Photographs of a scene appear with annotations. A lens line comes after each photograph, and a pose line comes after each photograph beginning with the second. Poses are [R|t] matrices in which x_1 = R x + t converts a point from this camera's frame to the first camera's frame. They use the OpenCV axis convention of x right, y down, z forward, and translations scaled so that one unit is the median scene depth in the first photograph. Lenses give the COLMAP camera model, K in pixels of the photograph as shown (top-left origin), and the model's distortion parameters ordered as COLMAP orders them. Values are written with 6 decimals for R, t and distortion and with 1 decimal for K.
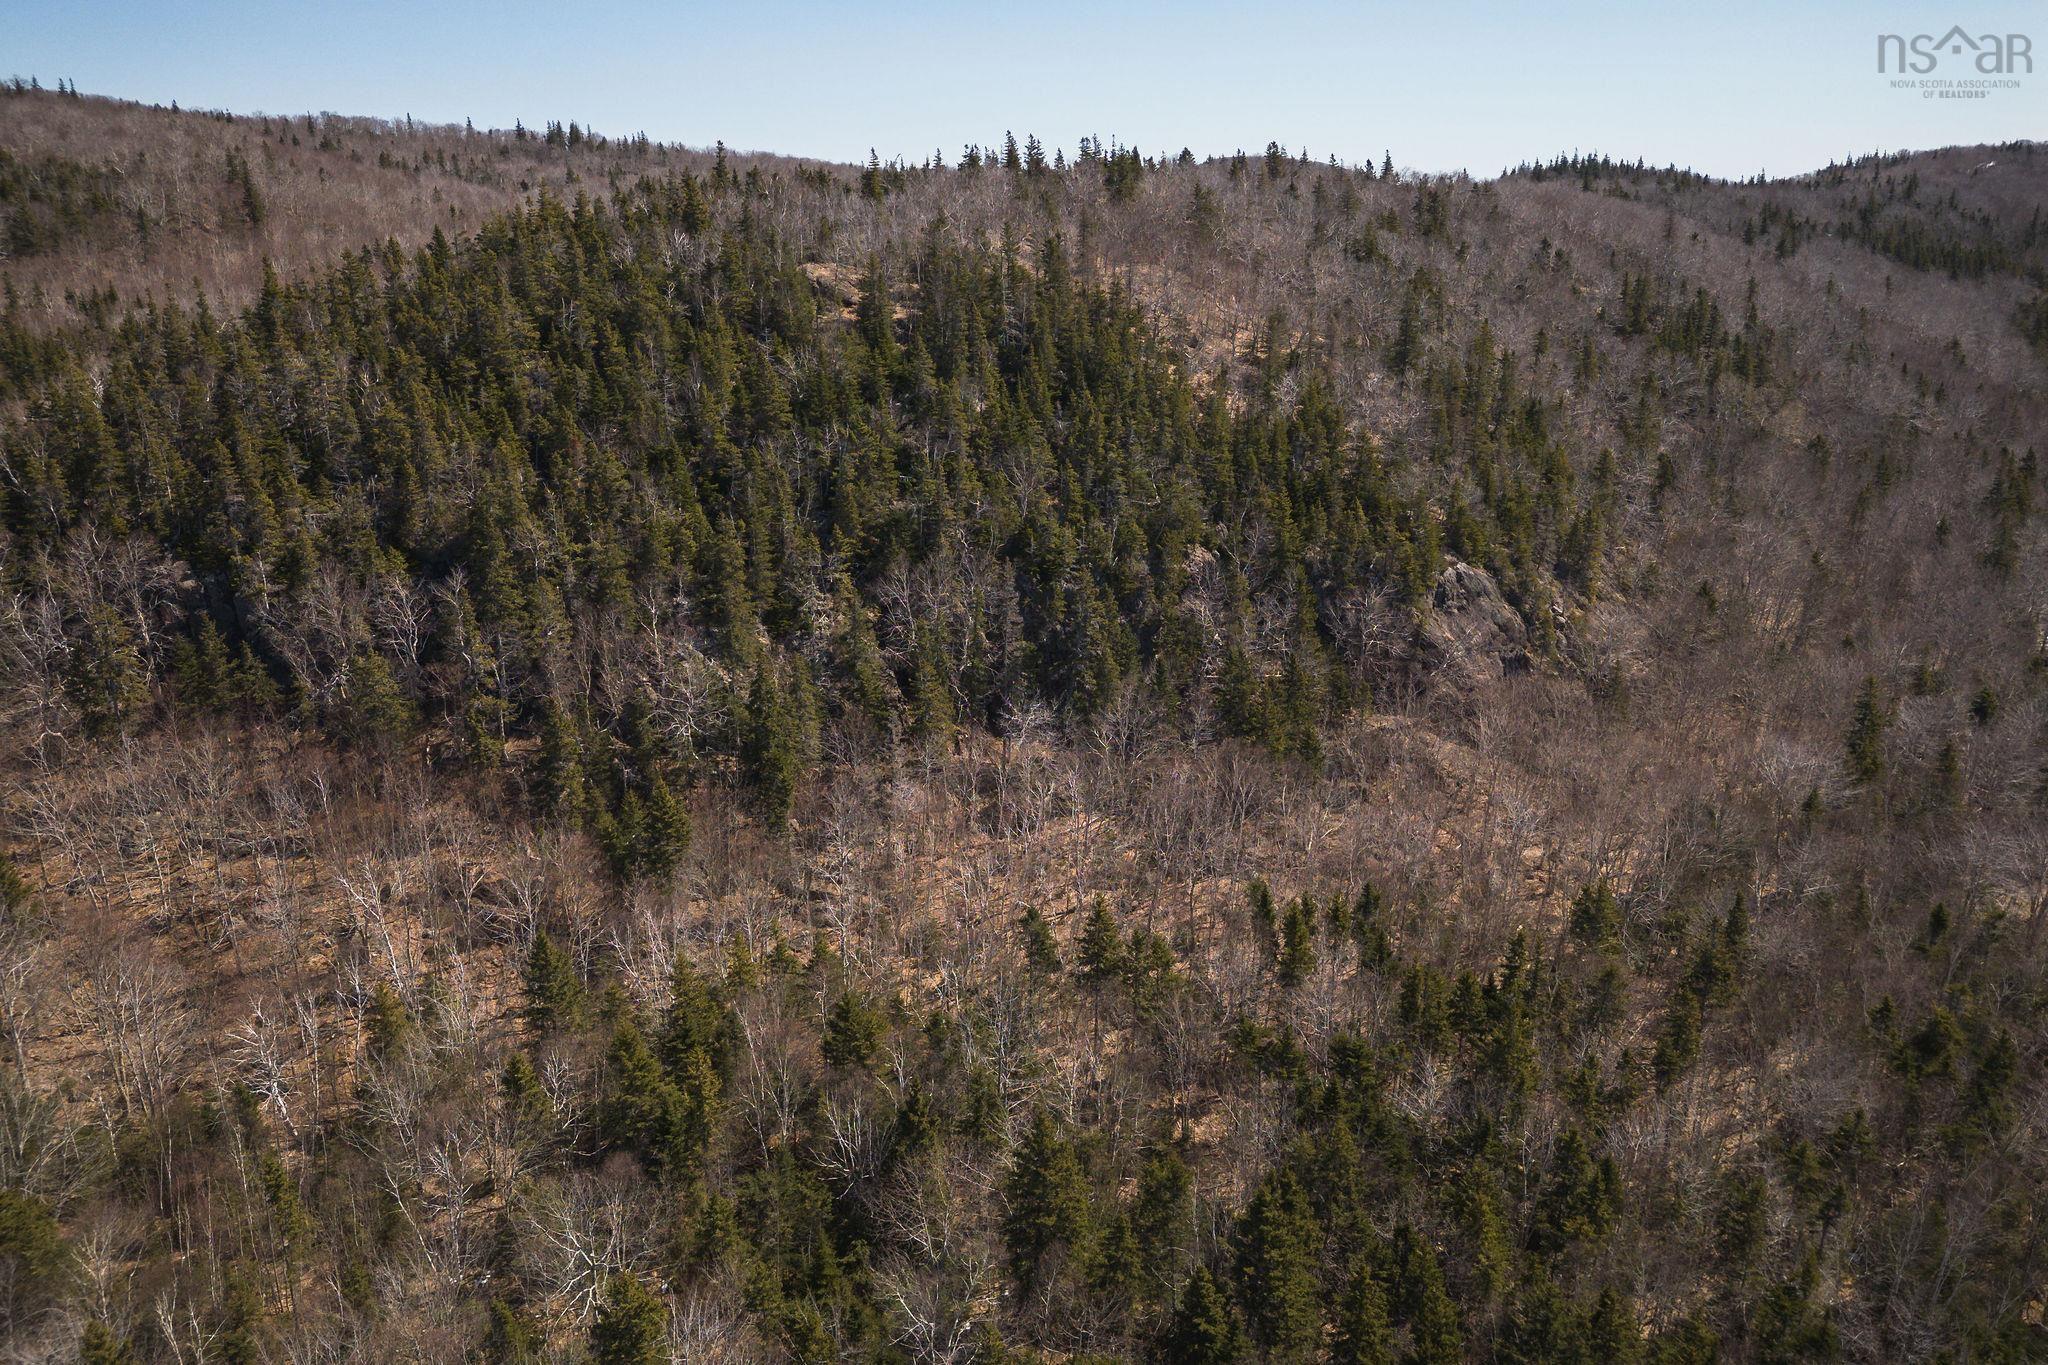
lens RADIAL K [[1437.2, 0, 1027.6], [0, 1437.2, 676.2], [0, 0, 1]] dist [0.078255, -0.071951]
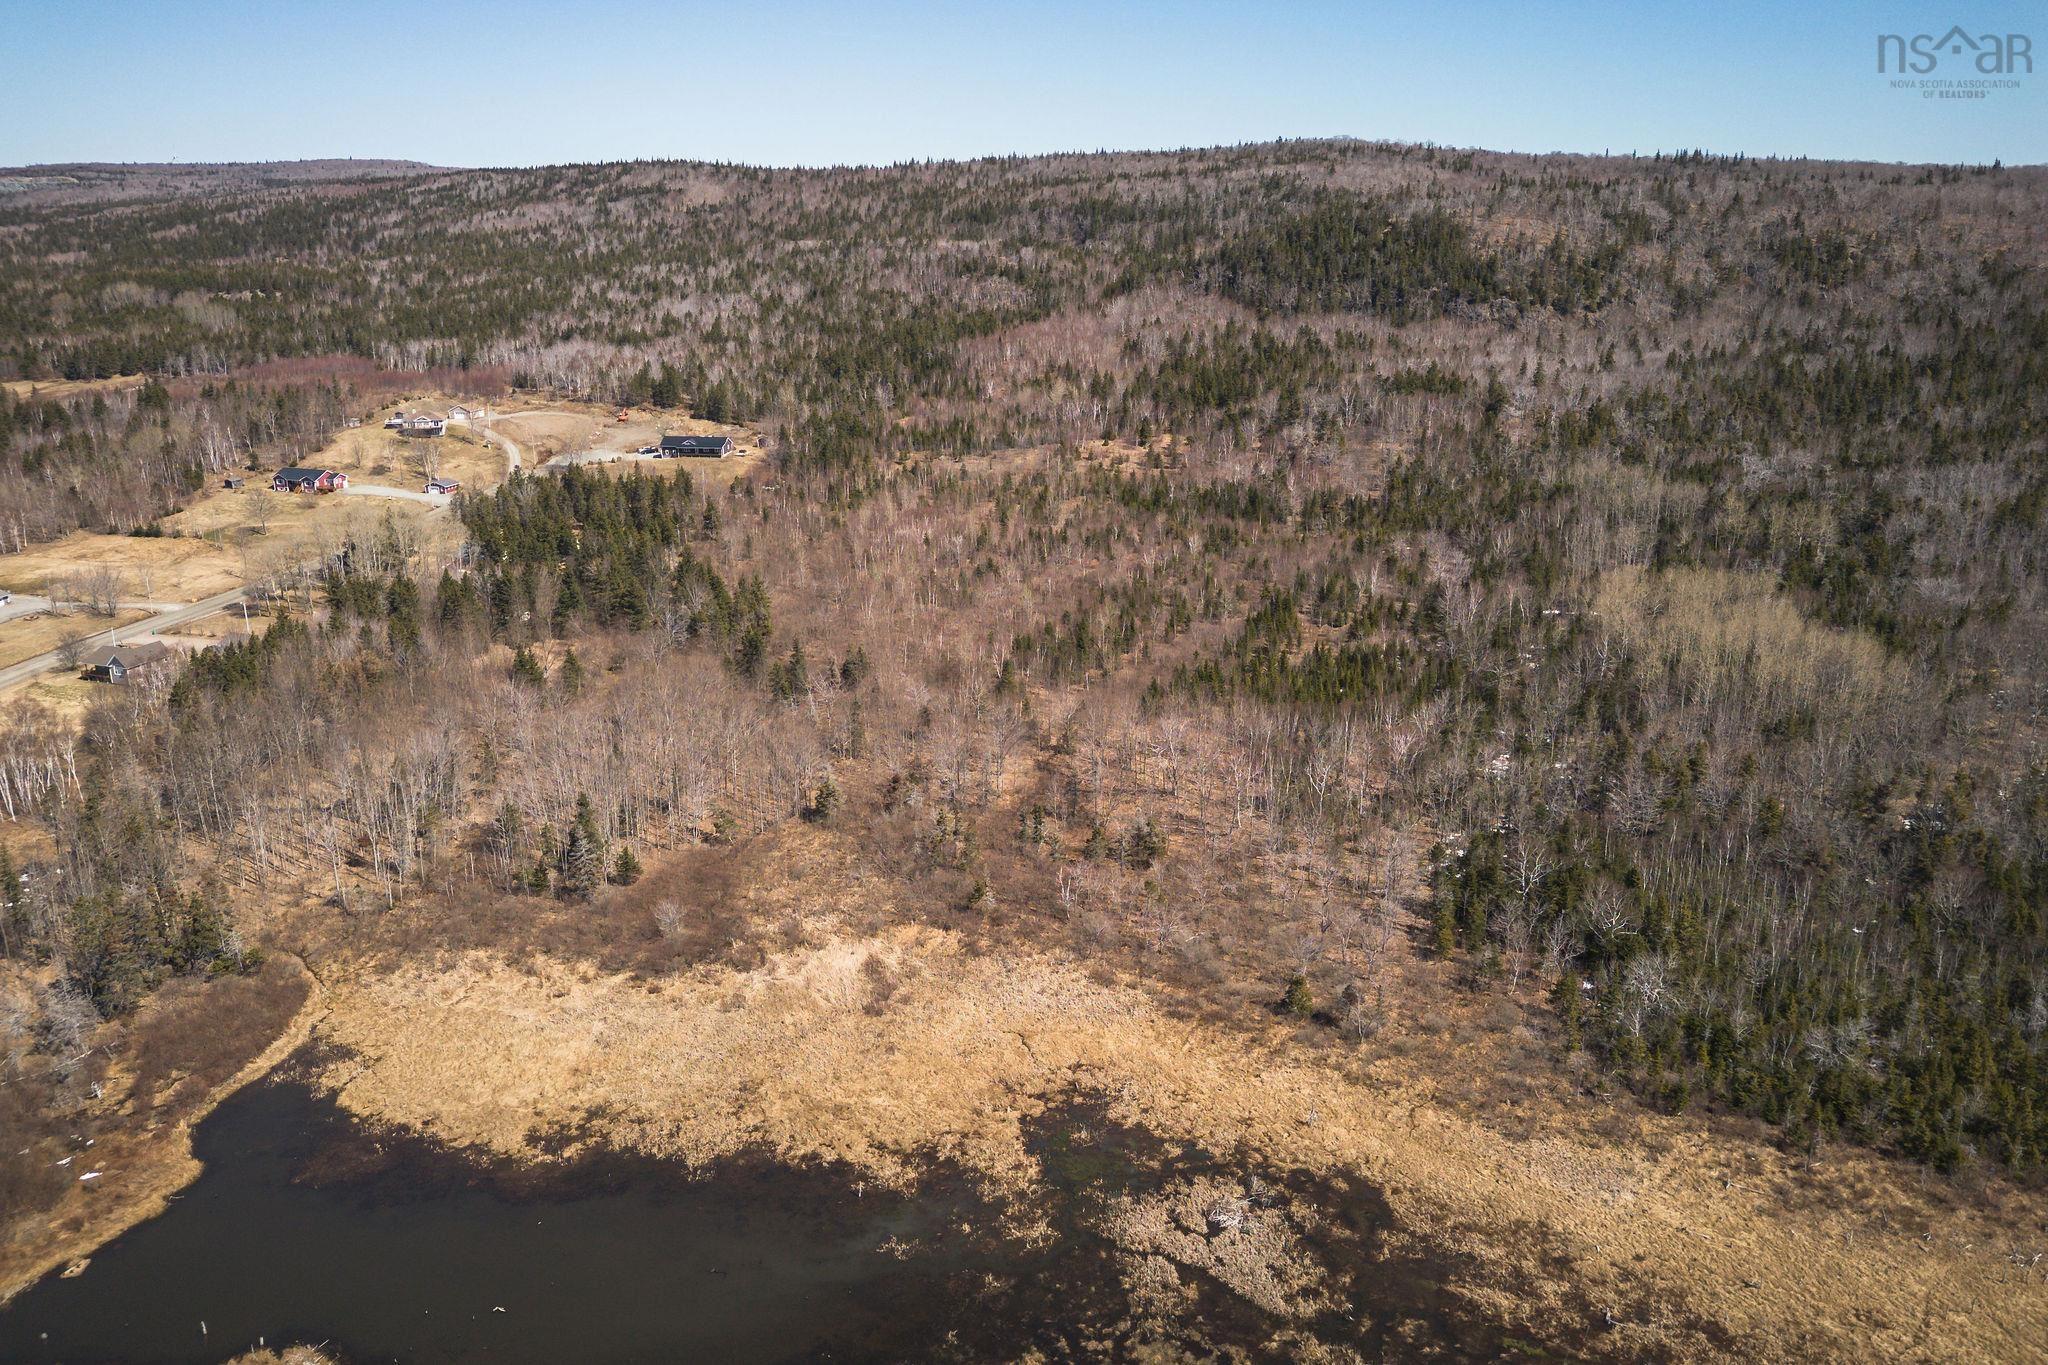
lens RADIAL K [[1430.5, 0, 1020.7], [0, 1430.5, 679.4], [0, 0, 1]] dist [0.064007, -0.051617]
pose [[0.584695, 0.249680, -0.771876, 2.839262], [-0.246451, 0.961161, 0.124223, 0.743903], [0.772913, 0.117597, 0.623519, -2.256469]]
